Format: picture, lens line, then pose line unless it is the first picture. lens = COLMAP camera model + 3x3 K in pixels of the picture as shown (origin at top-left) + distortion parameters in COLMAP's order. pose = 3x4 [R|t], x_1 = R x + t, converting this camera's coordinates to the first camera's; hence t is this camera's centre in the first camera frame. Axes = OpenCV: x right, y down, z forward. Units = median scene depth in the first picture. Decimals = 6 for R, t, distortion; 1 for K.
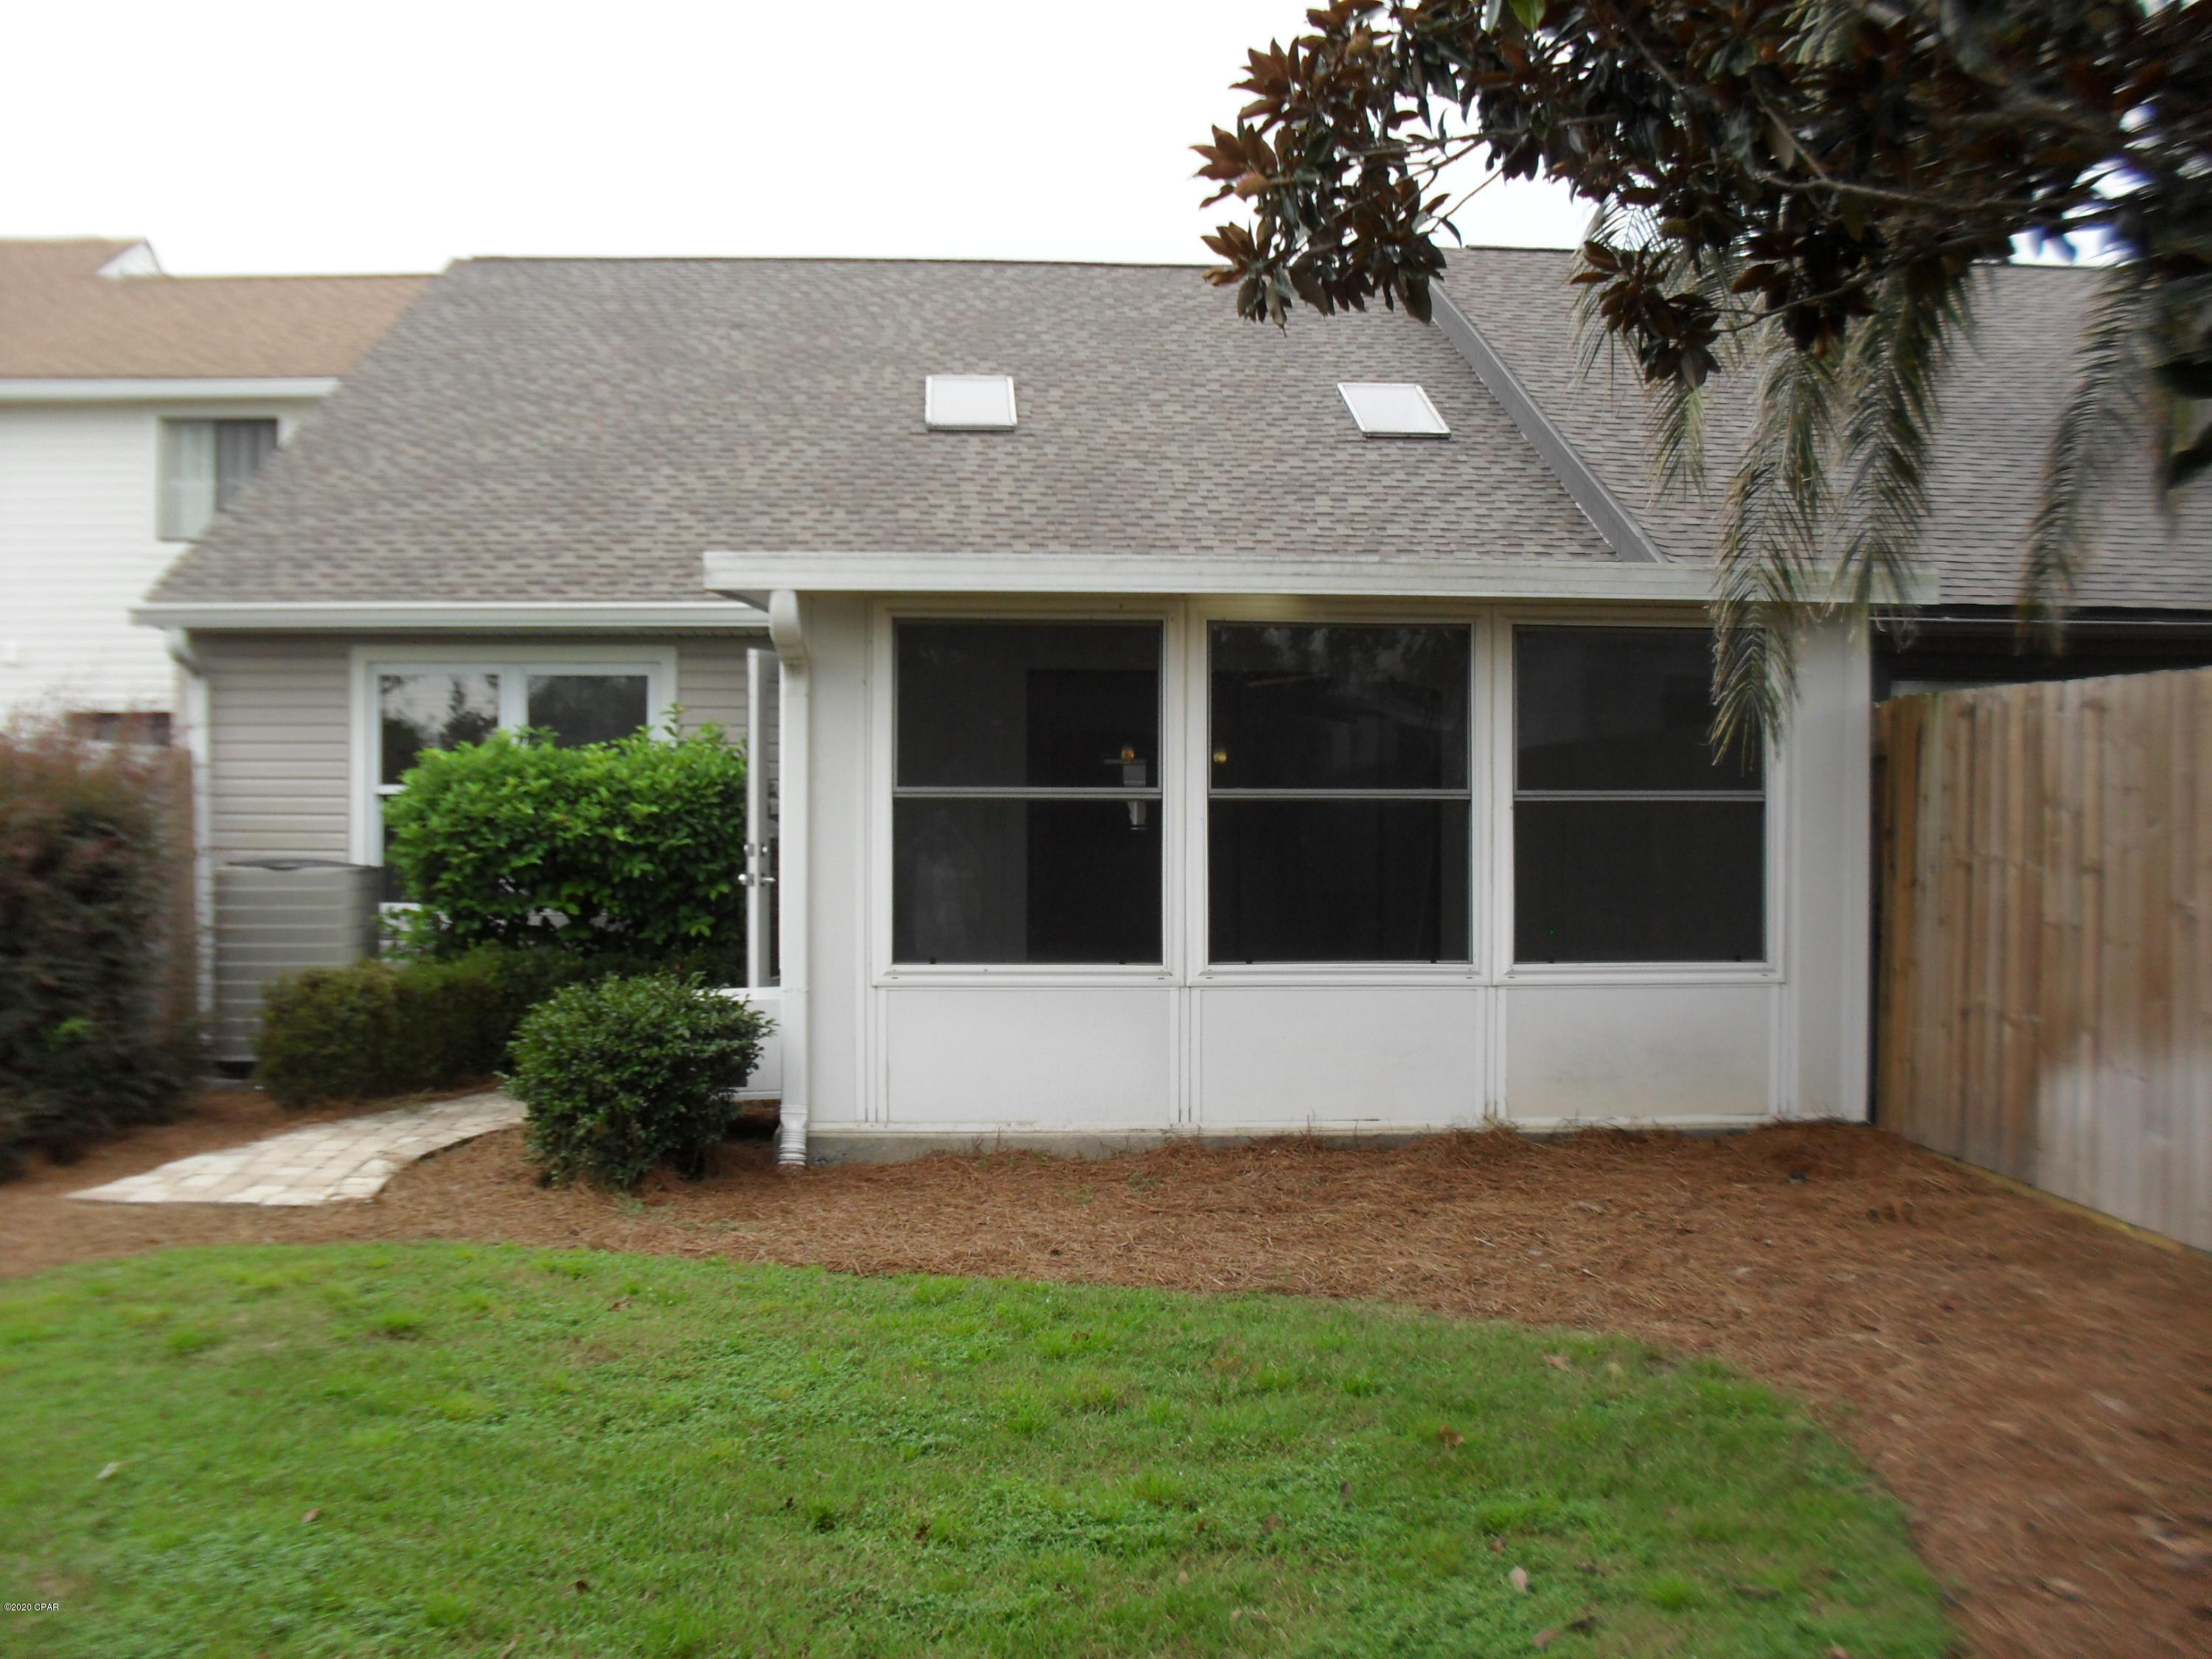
lens RADIAL K [[2281.0, 0, 1108.6], [0, 2281.0, 813.2], [0, 0, 1]] dist [-0.157151, 0.000000]
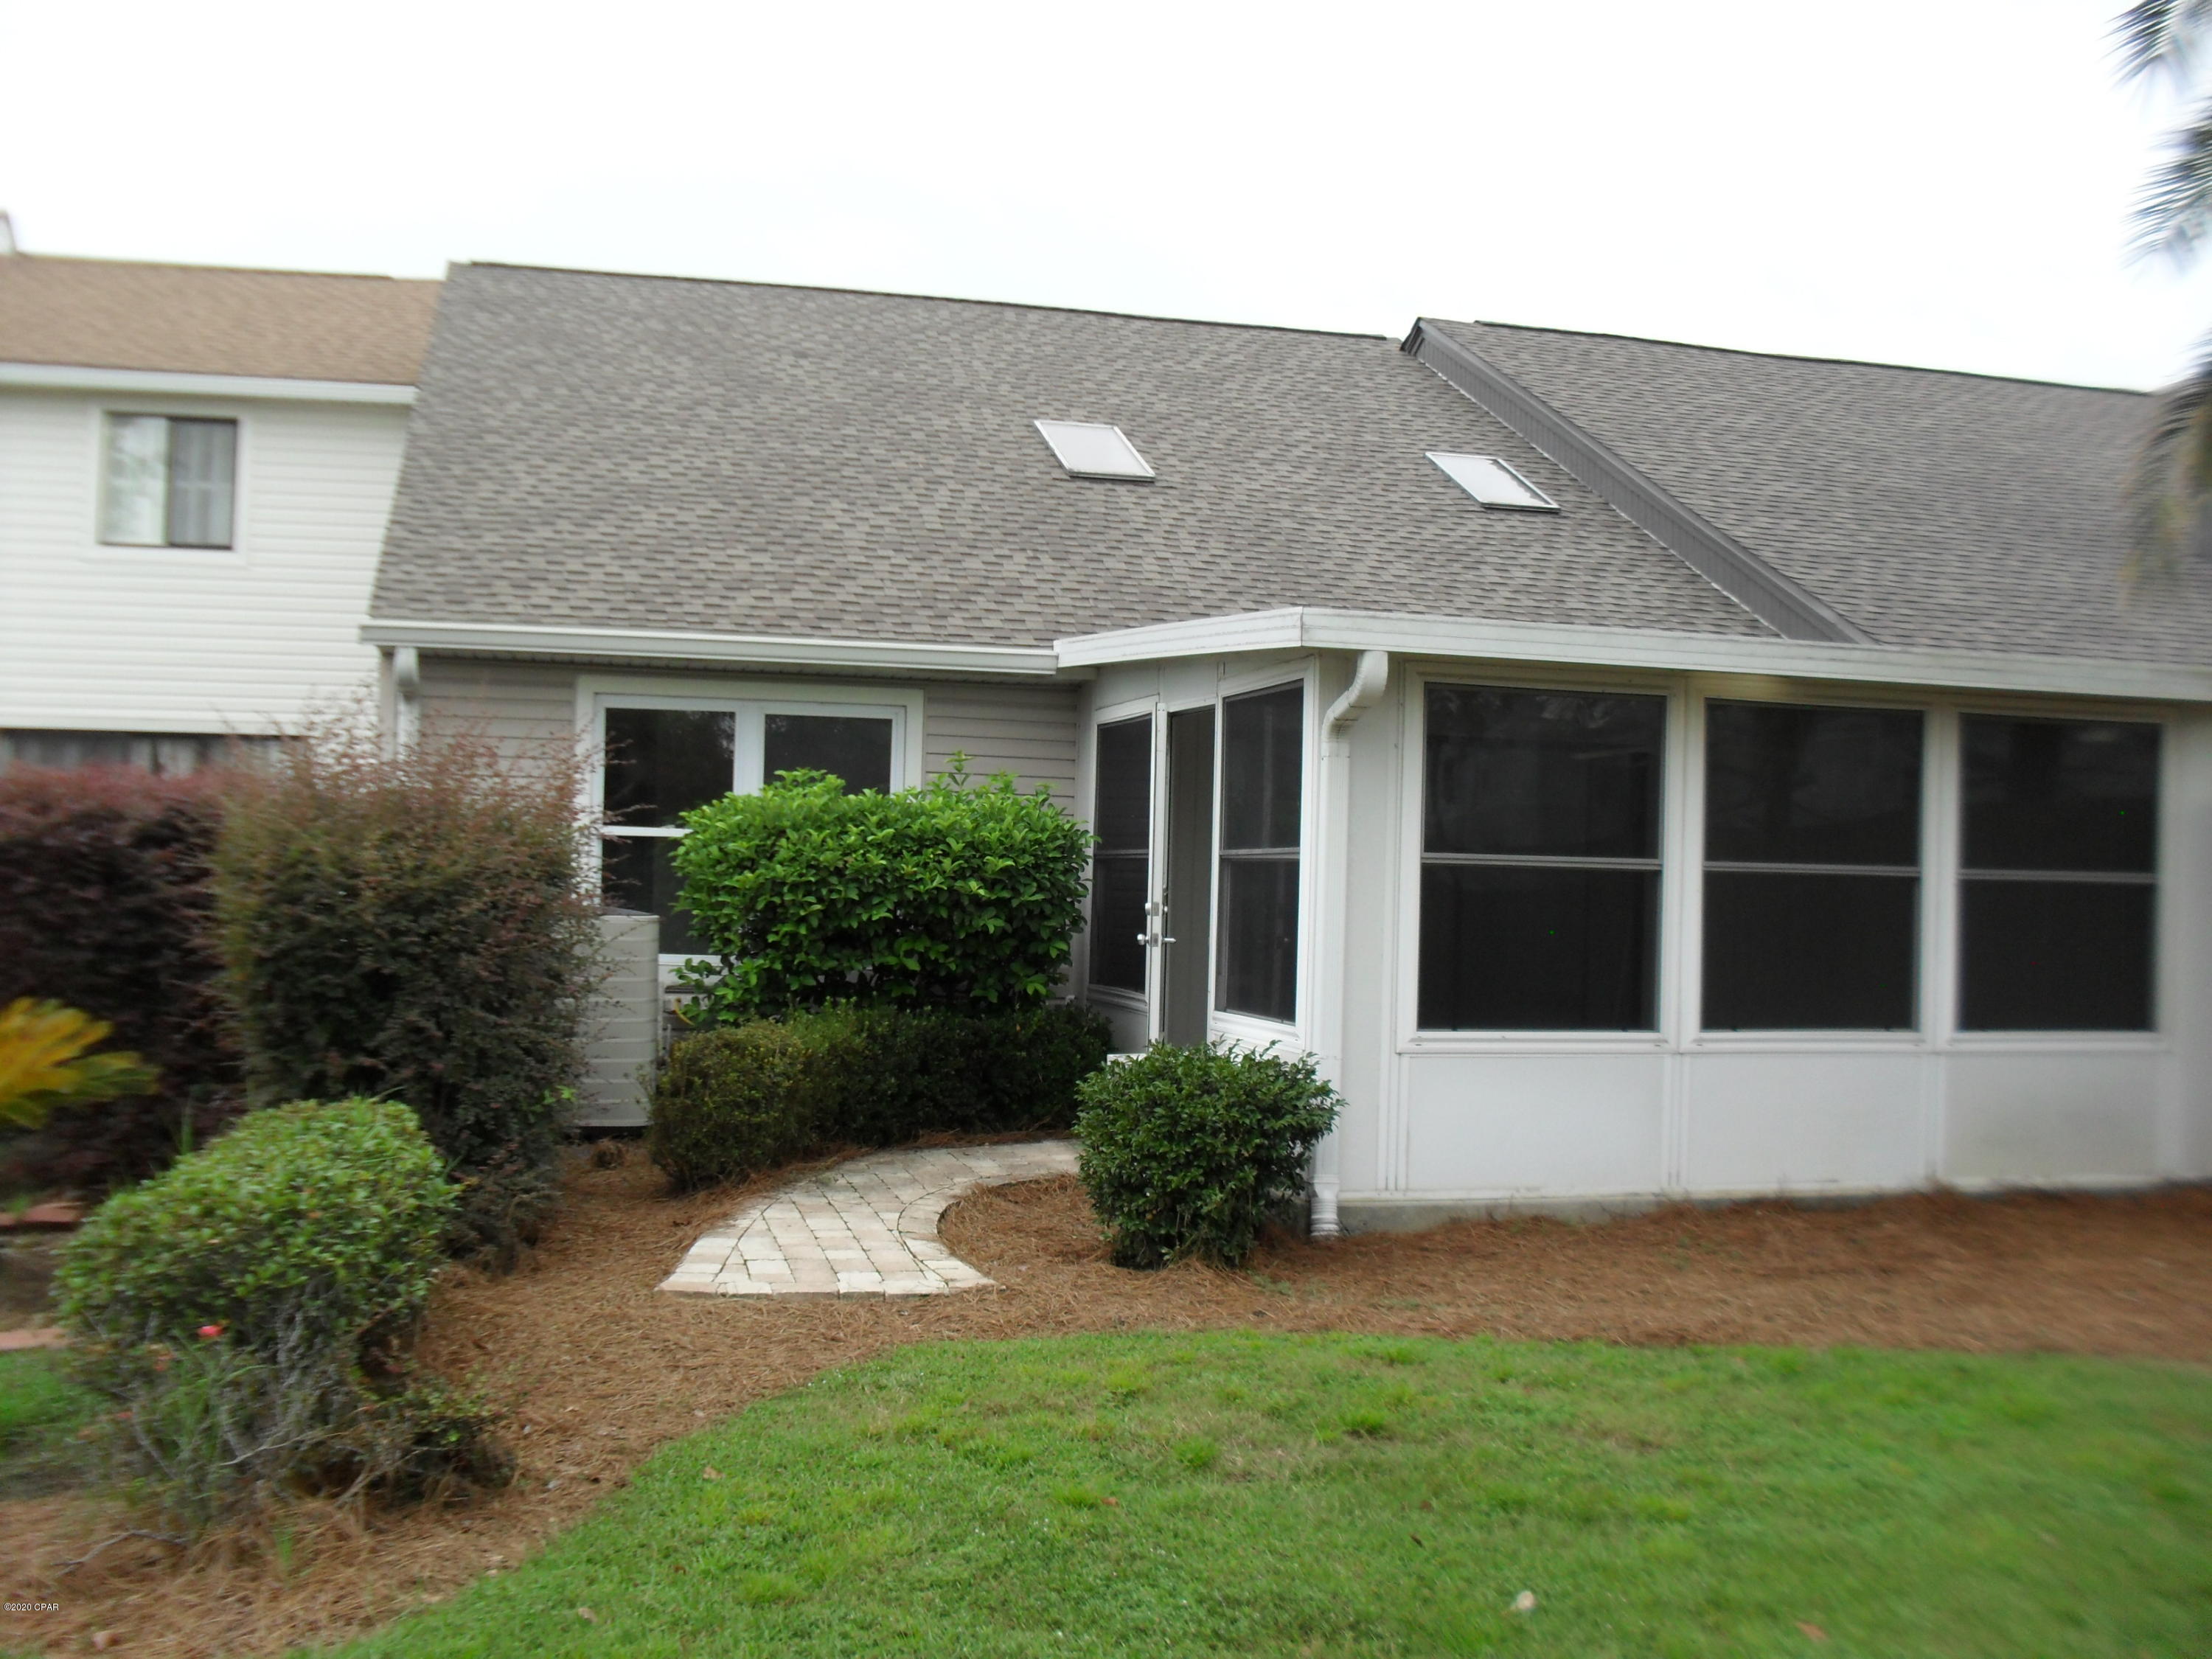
lens RADIAL K [[2281.0, 0, 1107.7], [0, 2281.0, 834.3], [0, 0, 1]] dist [-0.157151, 0.000000]
pose [[0.982187, 0.026905, 0.185971, -0.340166], [-0.024903, 0.999604, -0.013089, -0.002292], [-0.186249, 0.008225, 0.982468, 0.044102]]
